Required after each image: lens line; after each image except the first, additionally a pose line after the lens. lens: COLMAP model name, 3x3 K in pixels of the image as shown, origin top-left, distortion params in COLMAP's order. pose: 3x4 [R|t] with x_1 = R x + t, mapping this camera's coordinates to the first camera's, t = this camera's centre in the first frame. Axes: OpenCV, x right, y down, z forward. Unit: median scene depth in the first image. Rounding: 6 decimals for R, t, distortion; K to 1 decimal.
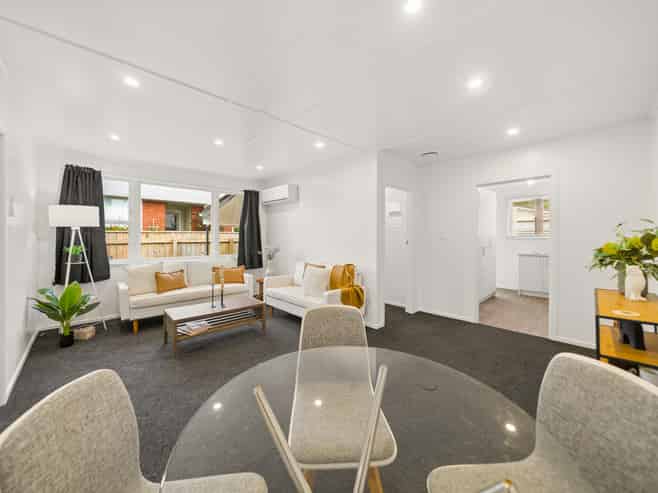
lens RADIAL K [[258.9, 0, 325.5], [0, 258.9, 234.0], [0, 0, 1]] dist [-0.000456, -0.000057]
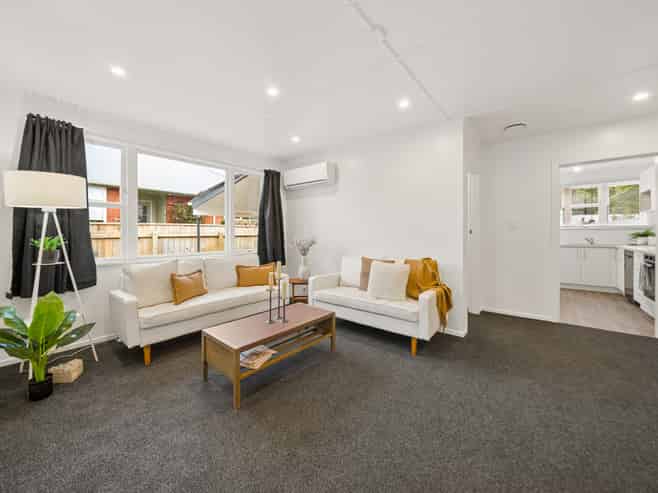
lens RADIAL K [[260.1, 0, 328.7], [0, 260.1, 229.0], [0, 0, 1]] dist [-0.000190, -0.000004]
pose [[0.991880, -0.003681, 0.127121, -0.318234], [0.003850, 0.999992, -0.001089, 0.026237], [-0.127116, 0.001570, 0.991887, 0.238122]]
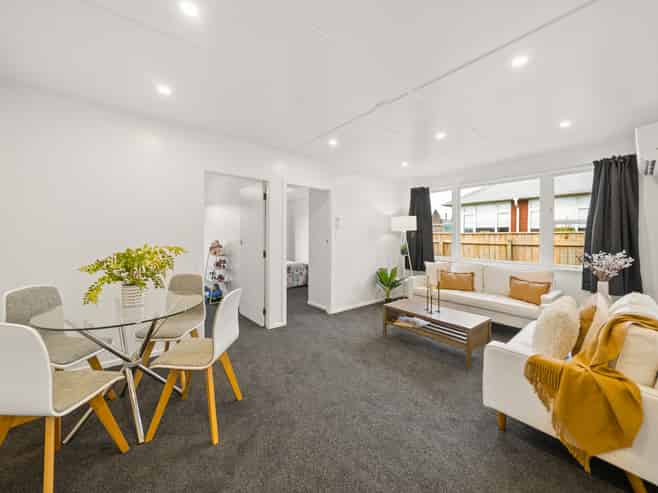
lens RADIAL K [[258.9, 0, 325.5], [0, 258.9, 234.0], [0, 0, 1]] dist [-0.000456, -0.000057]
pose [[-0.098613, -0.009050, -0.995085, 0.504646], [0.001623, 0.999956, -0.009255, 0.006756], [0.995125, -0.002528, -0.098594, 0.624789]]
